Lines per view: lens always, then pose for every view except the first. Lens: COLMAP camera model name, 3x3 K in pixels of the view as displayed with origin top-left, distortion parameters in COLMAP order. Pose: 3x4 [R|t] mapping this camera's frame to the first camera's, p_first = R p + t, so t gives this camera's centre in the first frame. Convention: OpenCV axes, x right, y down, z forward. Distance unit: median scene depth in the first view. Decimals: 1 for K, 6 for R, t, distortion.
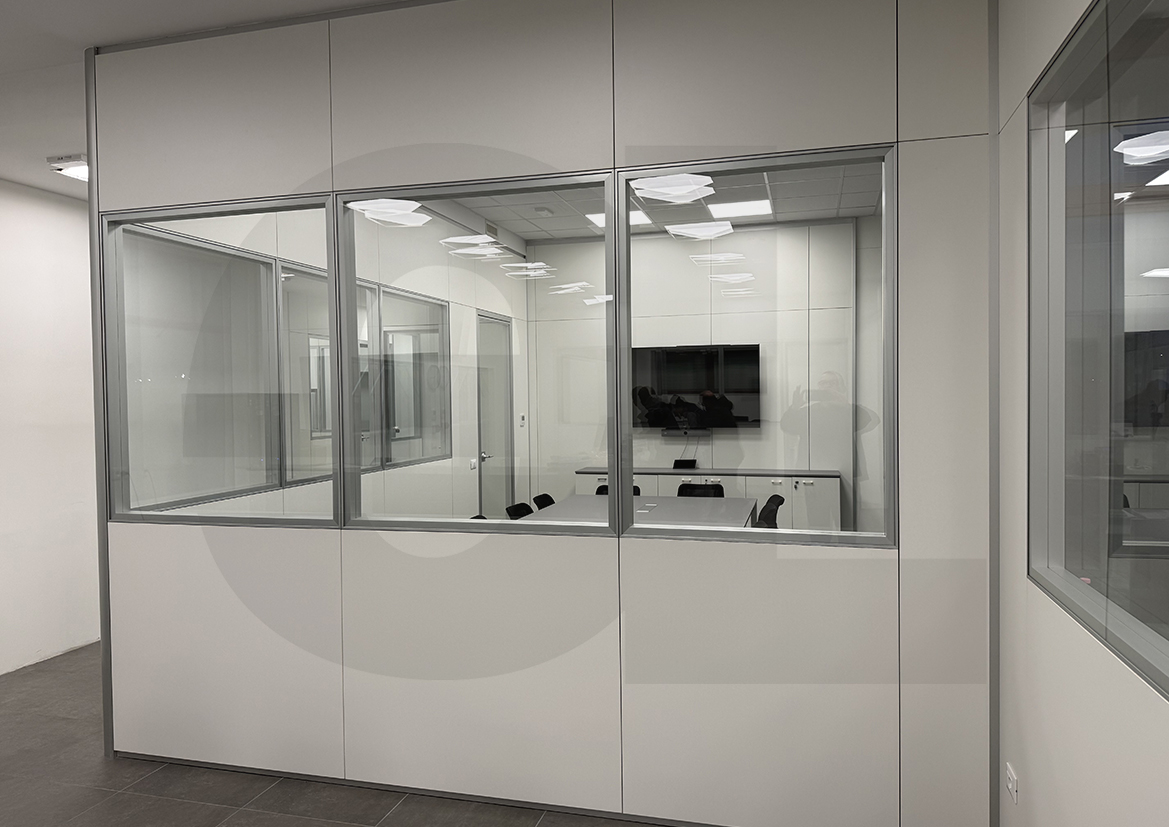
lens RADIAL K [[826.4, 0, 579.6], [0, 826.4, 411.2], [0, 0, 1]] dist [0.058504, -0.065684]
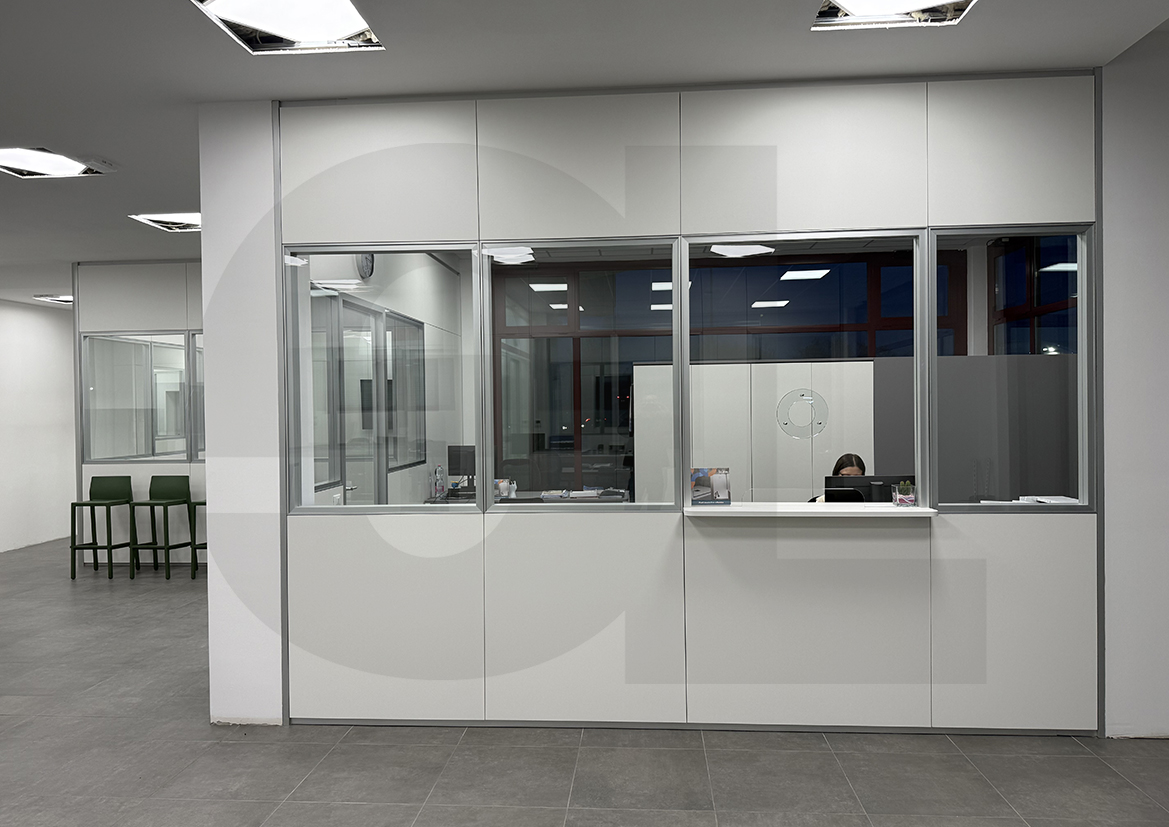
lens RADIAL K [[826.4, 0, 583.2], [0, 826.4, 411.7], [0, 0, 1]] dist [0.058504, -0.065684]
pose [[0.981508, -0.000537, 0.191422, 0.165253], [0.003837, 0.999850, -0.016870, 0.013925], [-0.191385, 0.017292, 0.981363, -0.712046]]
